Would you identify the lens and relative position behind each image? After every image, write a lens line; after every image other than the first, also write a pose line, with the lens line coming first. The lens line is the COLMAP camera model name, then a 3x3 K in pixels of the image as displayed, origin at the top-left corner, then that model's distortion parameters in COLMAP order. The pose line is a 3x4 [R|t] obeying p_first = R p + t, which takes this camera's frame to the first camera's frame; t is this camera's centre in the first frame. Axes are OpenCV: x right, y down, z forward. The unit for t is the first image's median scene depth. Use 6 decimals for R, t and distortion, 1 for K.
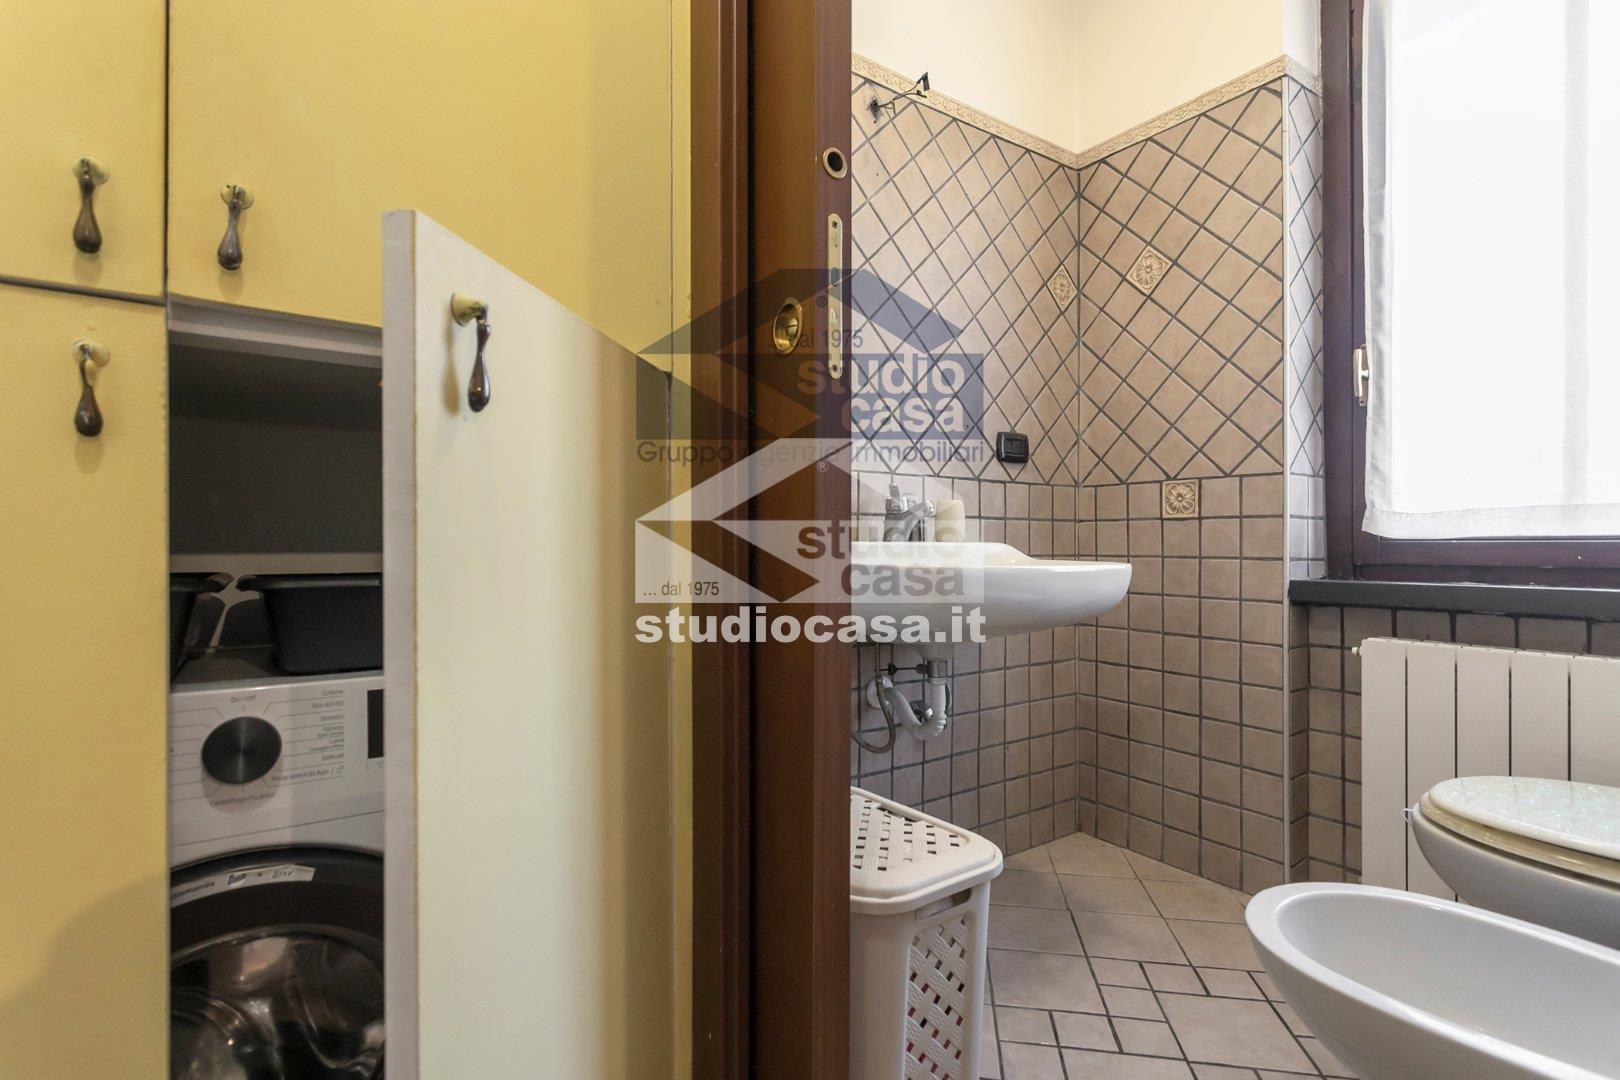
lens RADIAL K [[771.7, 0, 804.7], [0, 771.7, 540.1], [0, 0, 1]] dist [0.000089, 0.001557]
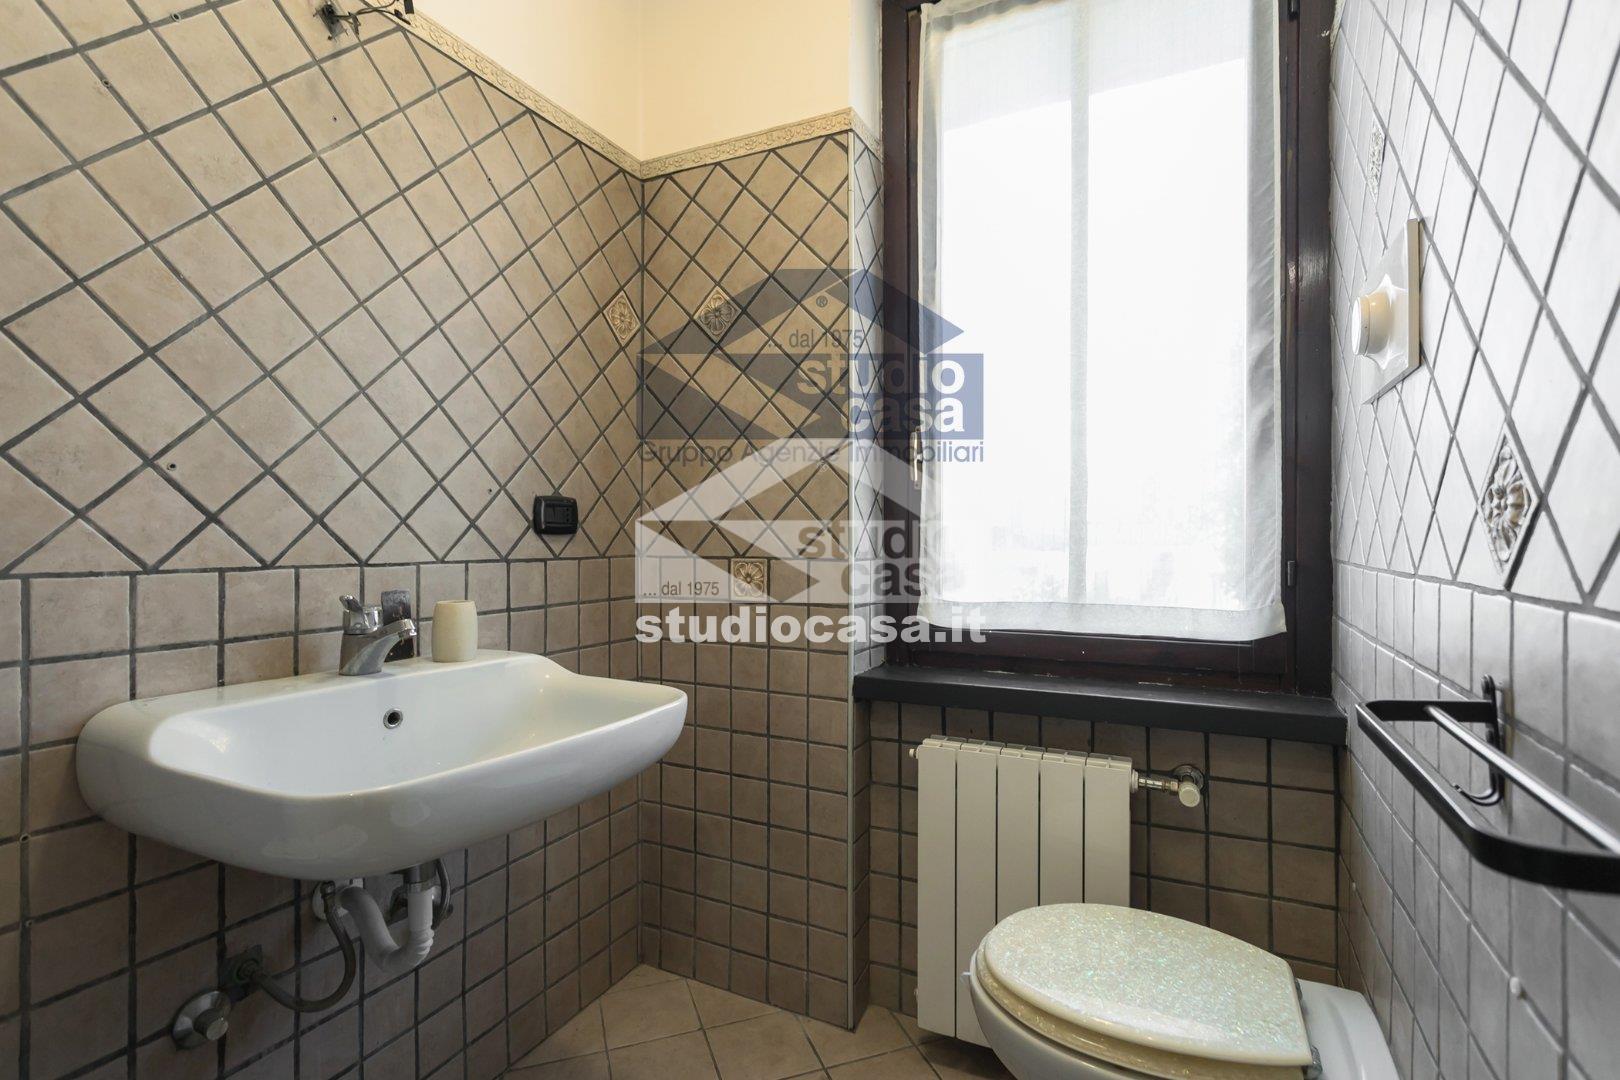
lens RADIAL K [[771.7, 0, 813.7], [0, 771.7, 537.8], [0, 0, 1]] dist [0.000089, 0.001557]
pose [[0.868562, -0.000053, 0.495580, 0.115160], [-0.002856, 0.999983, 0.005112, -0.108580], [-0.495572, -0.005856, 0.868547, 0.199570]]
